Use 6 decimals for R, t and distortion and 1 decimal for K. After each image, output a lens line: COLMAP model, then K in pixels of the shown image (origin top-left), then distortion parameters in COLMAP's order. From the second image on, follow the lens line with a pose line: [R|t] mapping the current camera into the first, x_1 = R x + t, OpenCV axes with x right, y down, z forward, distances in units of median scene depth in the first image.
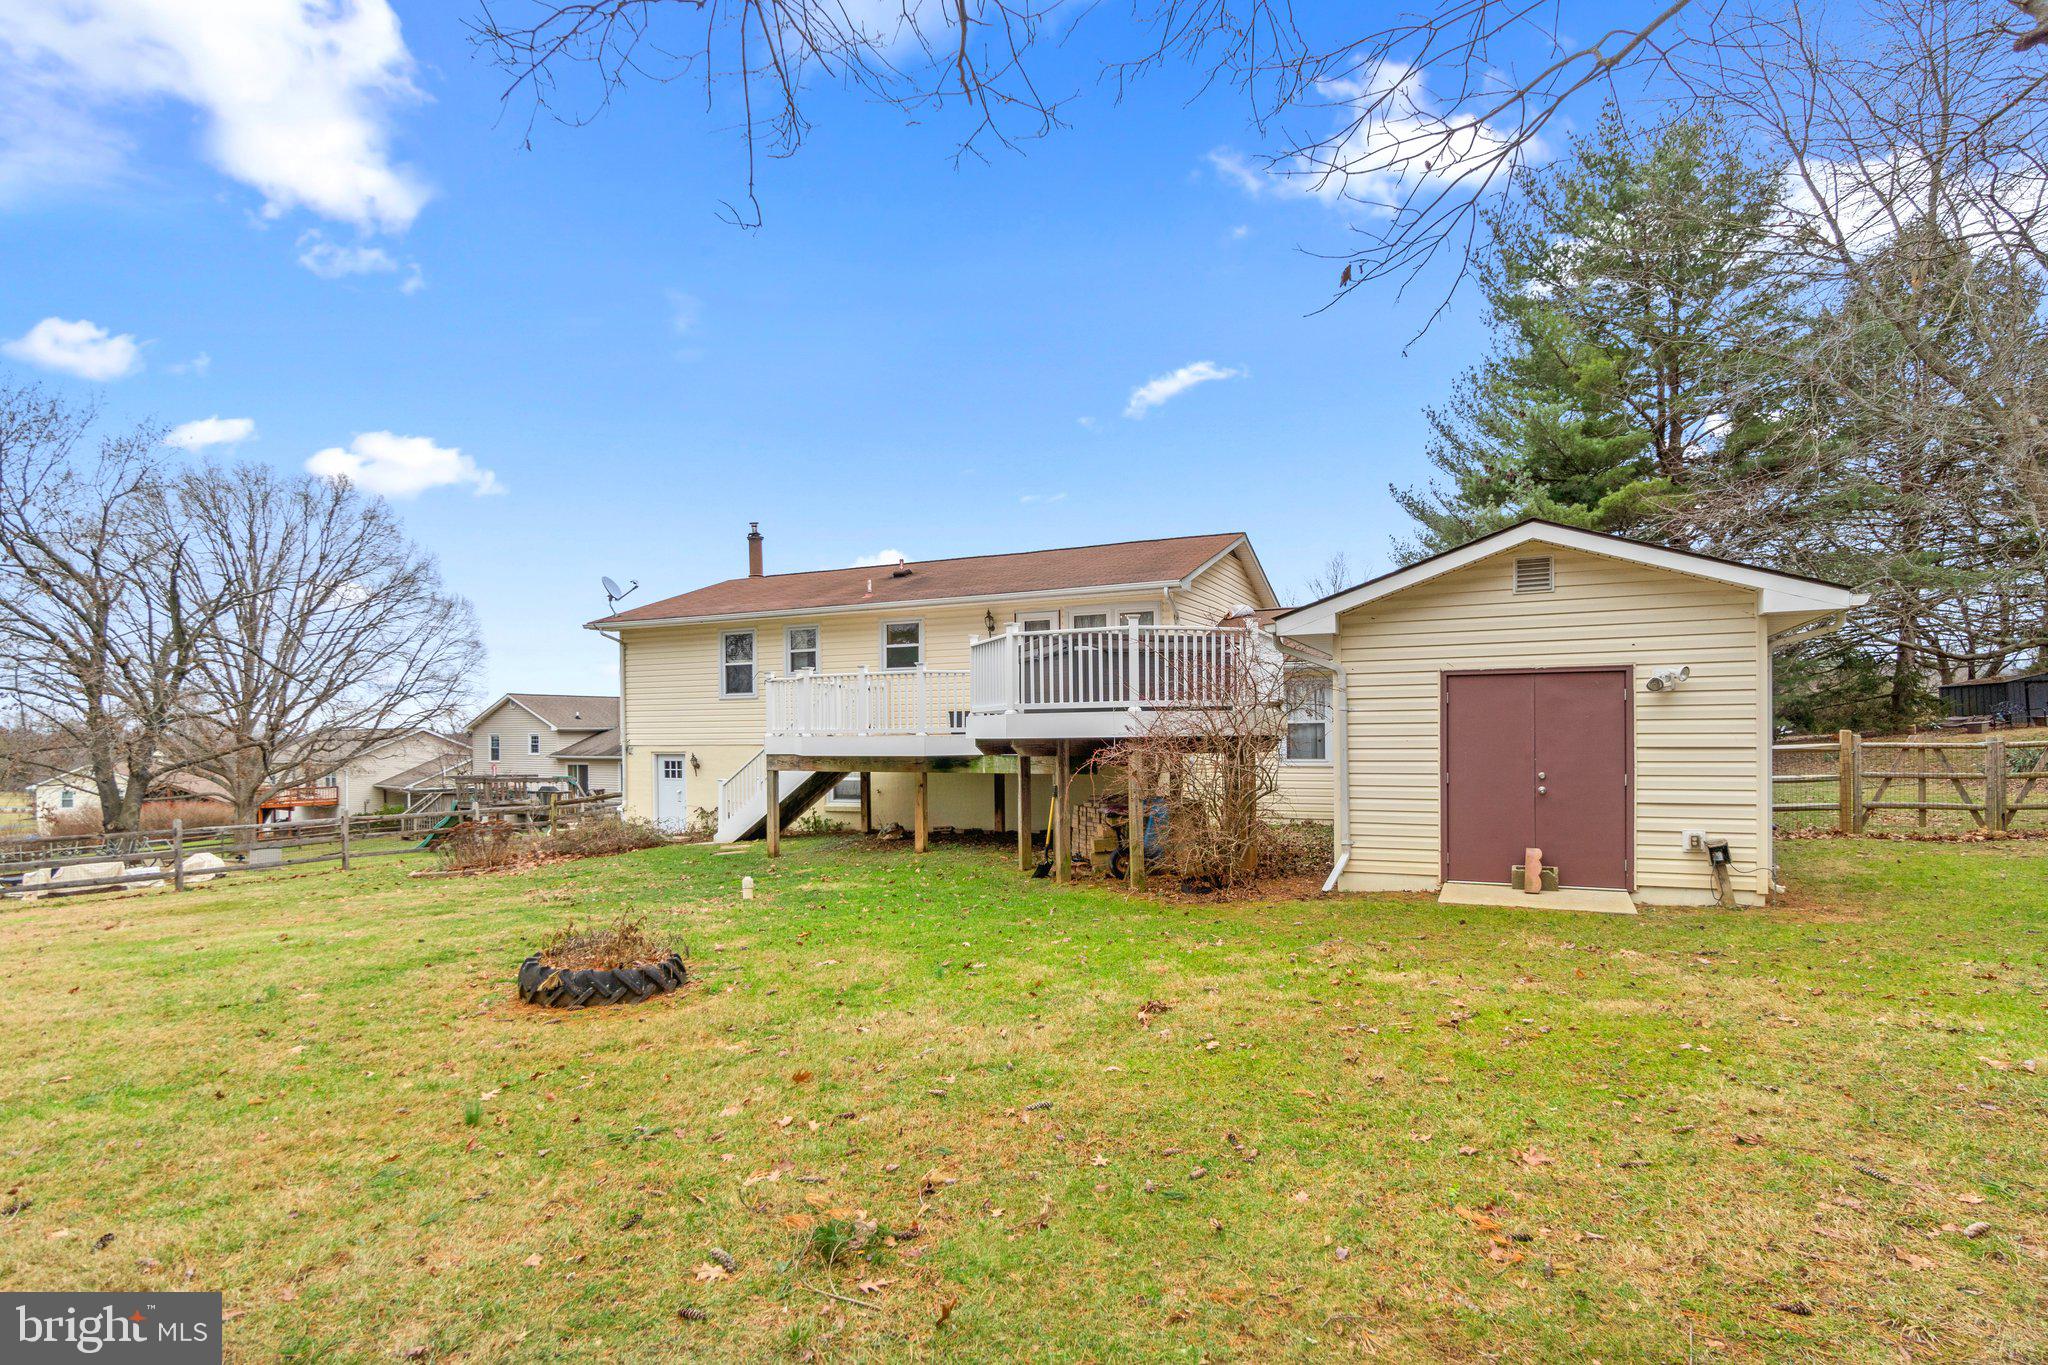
lens RADIAL K [[1028.8, 0, 1026.8], [0, 1028.8, 741.5], [0, 0, 1]] dist [-0.004344, -0.000956]
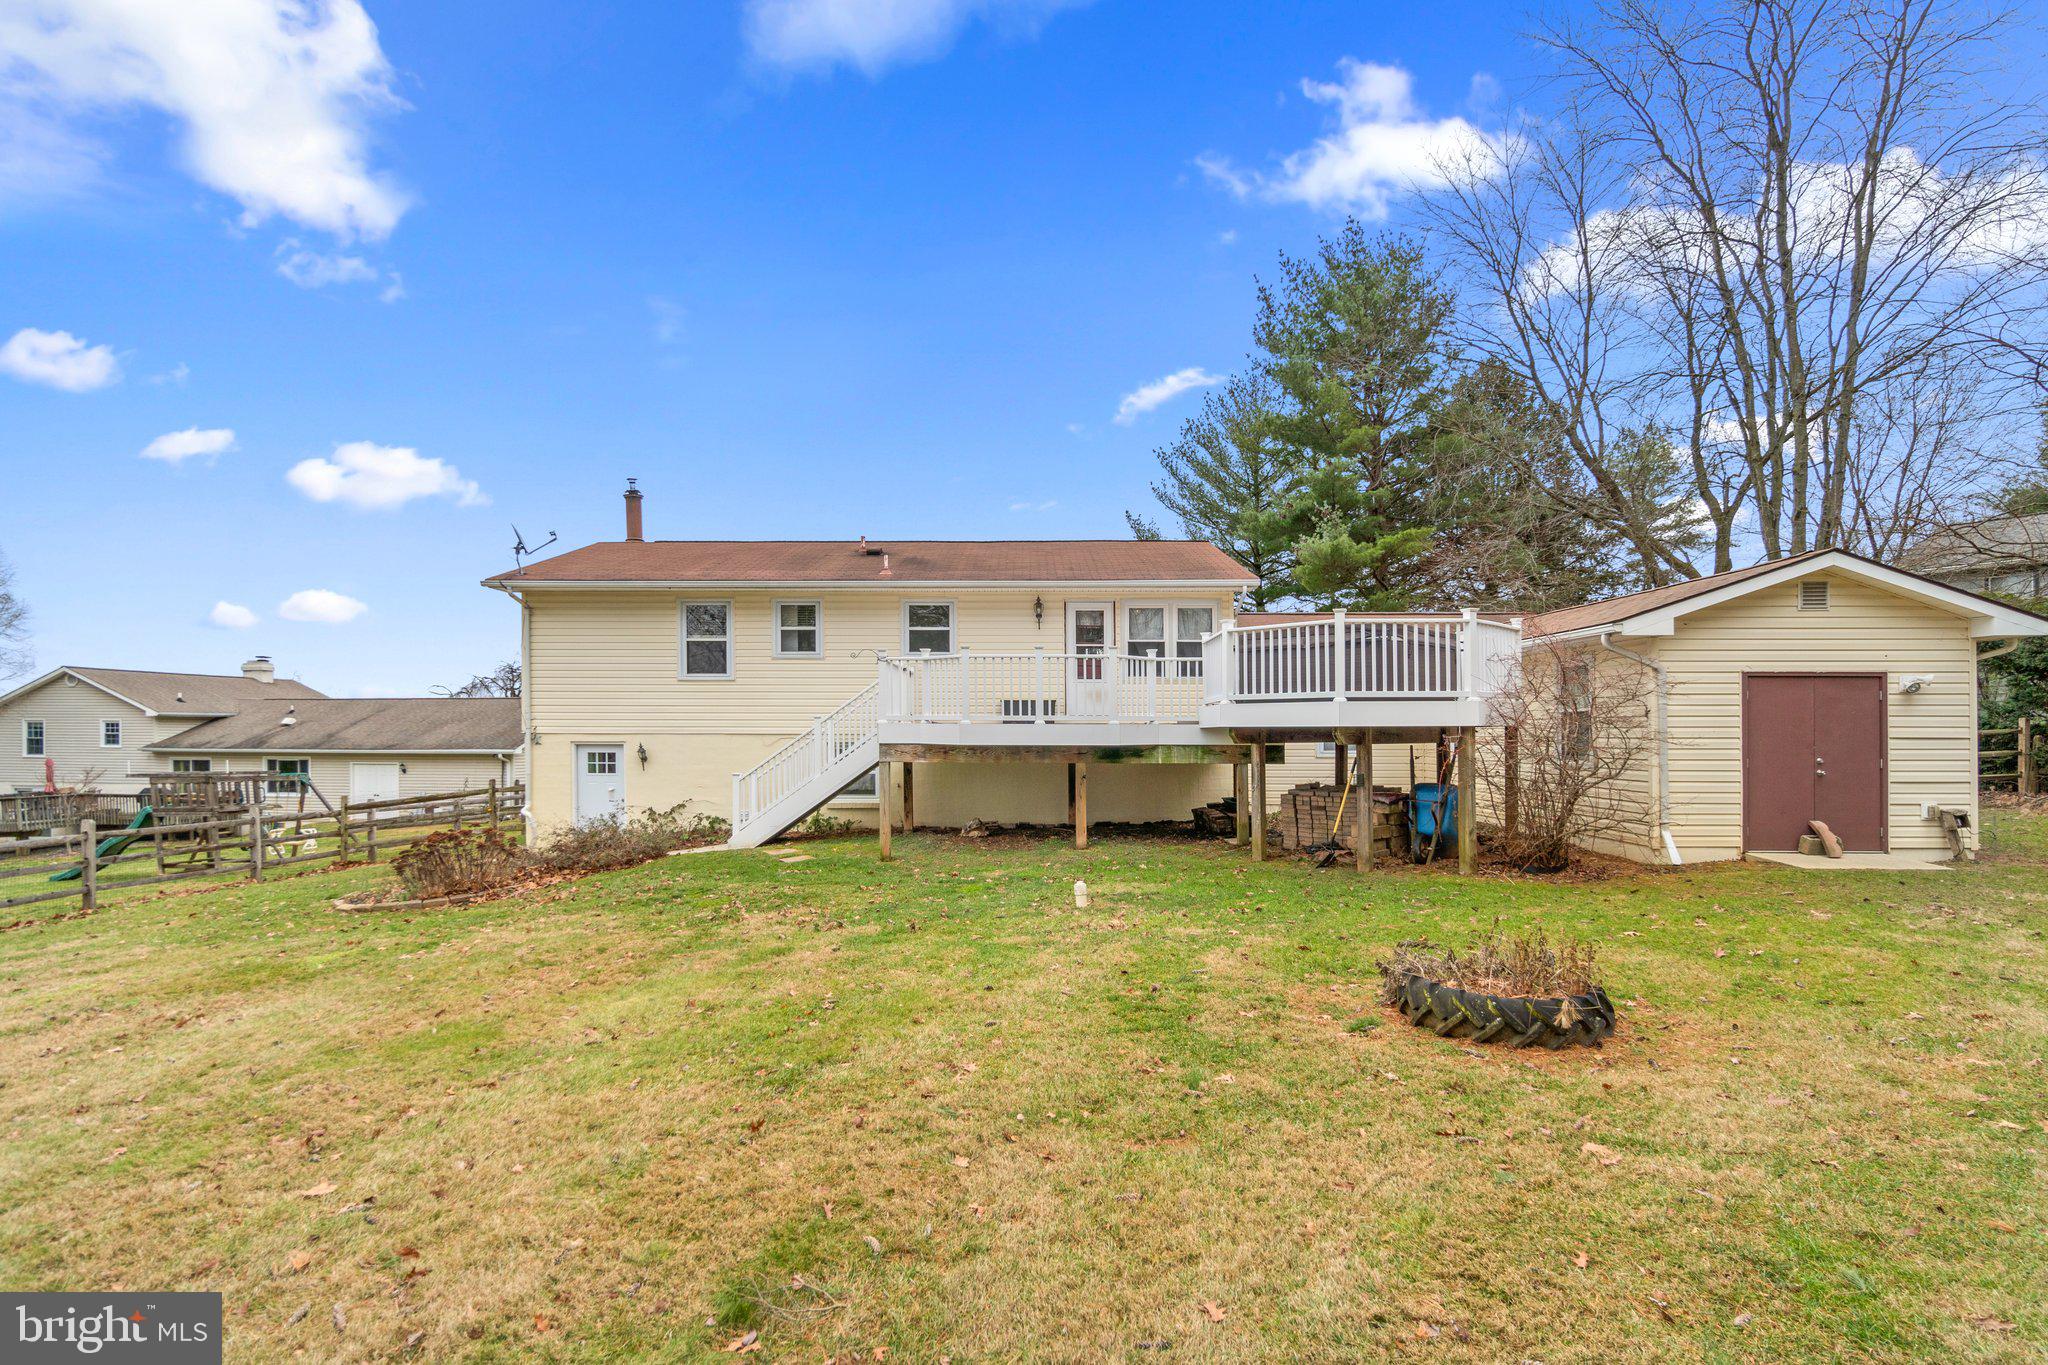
lens RADIAL K [[962.2, 0, 1019.2], [0, 962.2, 733.0], [0, 0, 1]] dist [0.001113, 0.000013]
pose [[0.910674, 0.010142, 0.413002, -0.421366], [-0.007374, 0.999938, -0.008296, 0.008463], [-0.413060, 0.004510, 0.910692, 0.179062]]
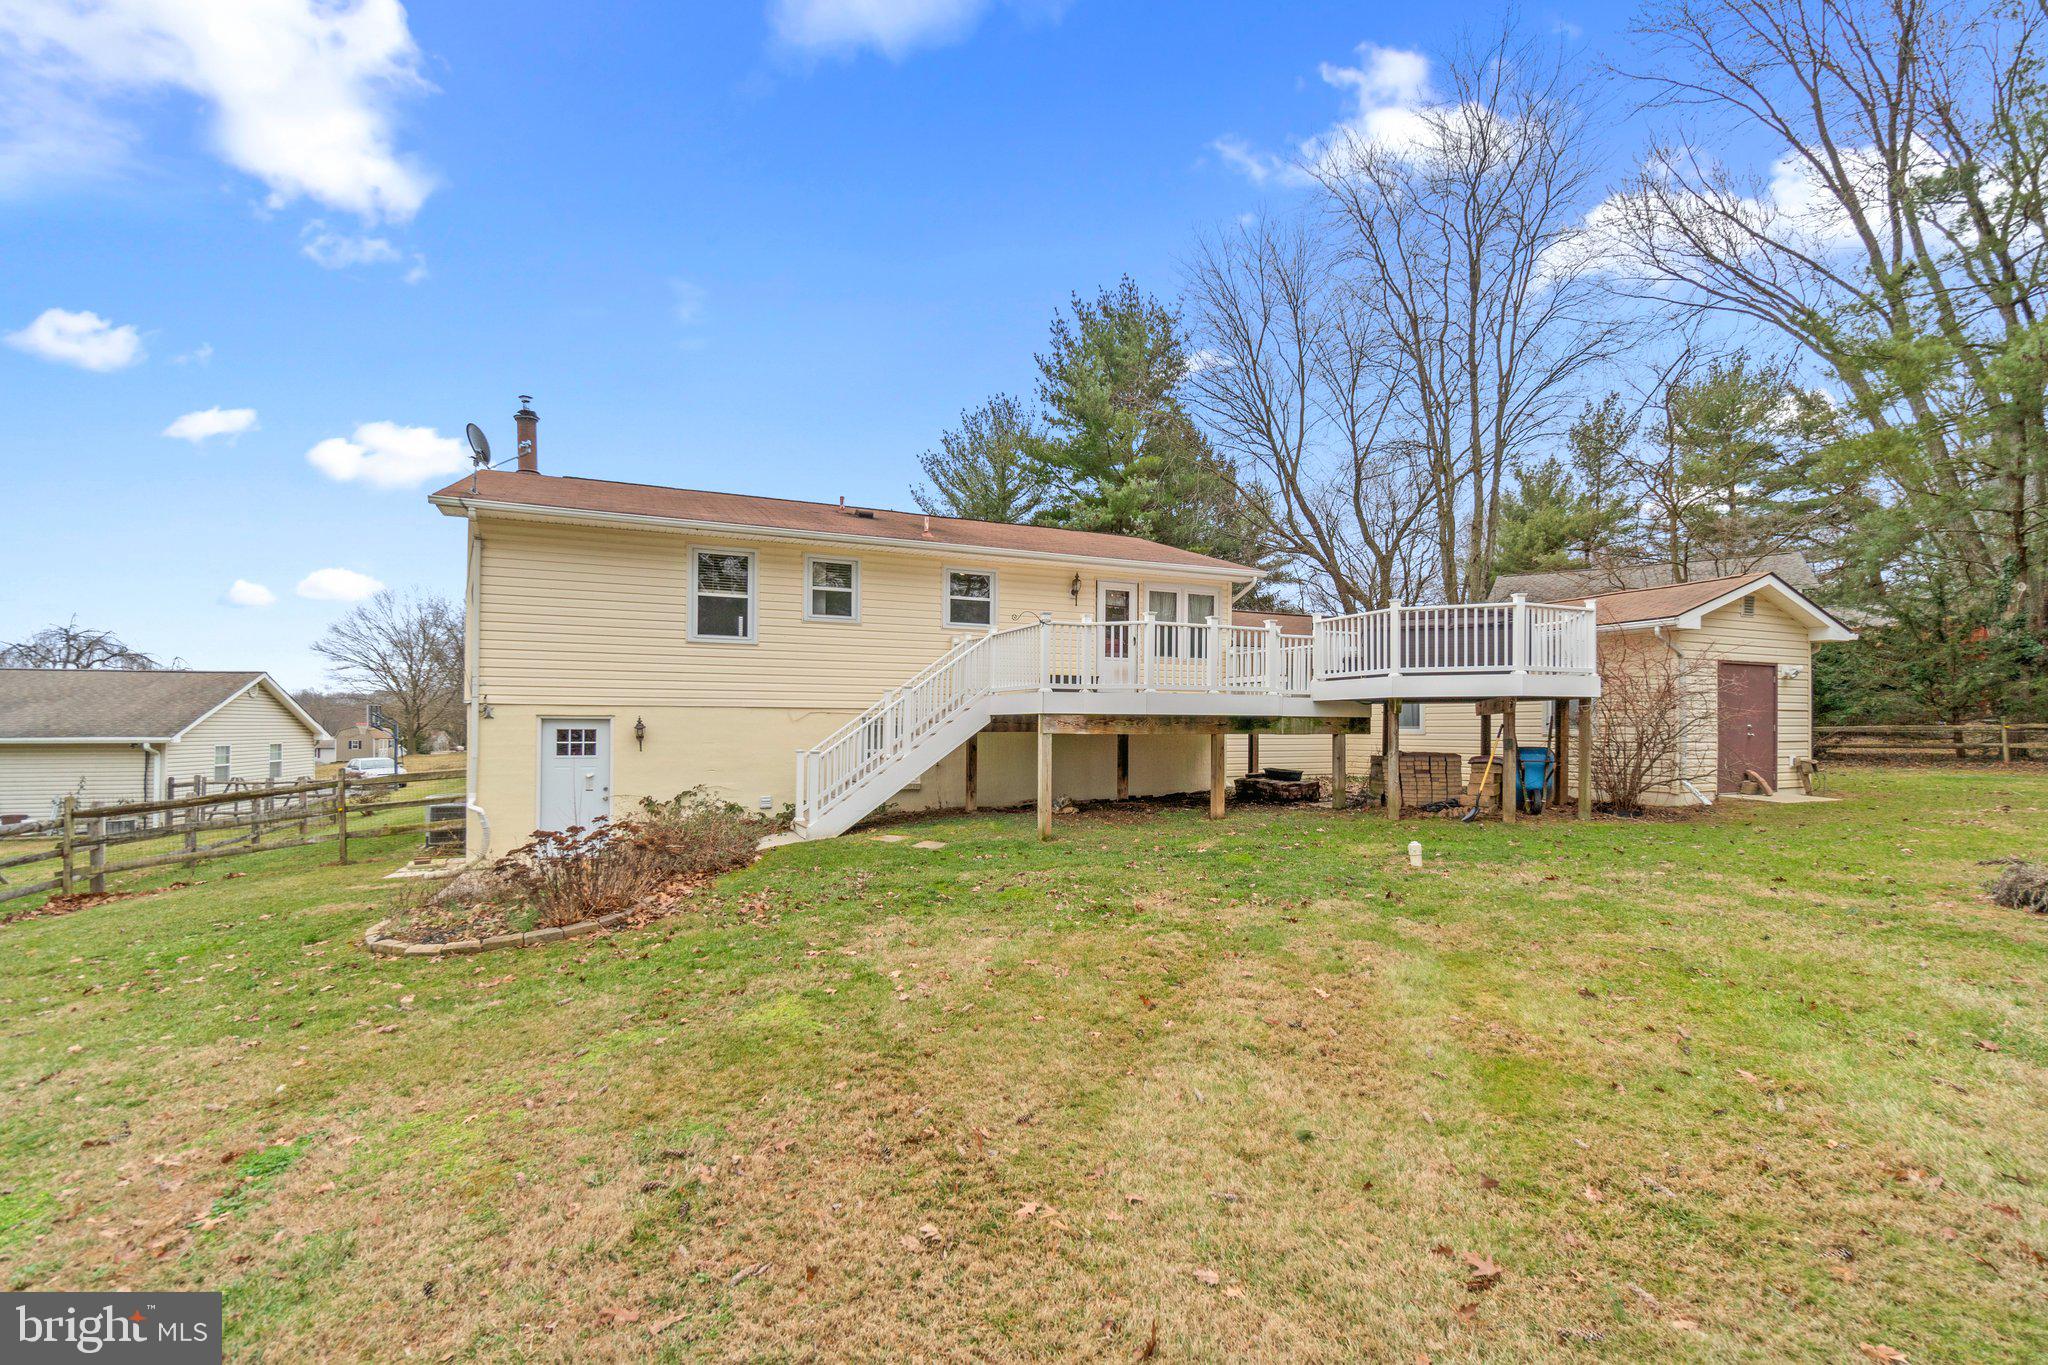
lens RADIAL K [[874.6, 0, 1032.3], [0, 874.6, 717.2], [0, 0, 1]] dist [0.003396, 0.000062]
pose [[0.652126, 0.018271, 0.757890, -0.680939], [-0.002595, 0.999757, -0.021869, 0.026777], [-0.758106, 0.012295, 0.652015, 0.485812]]
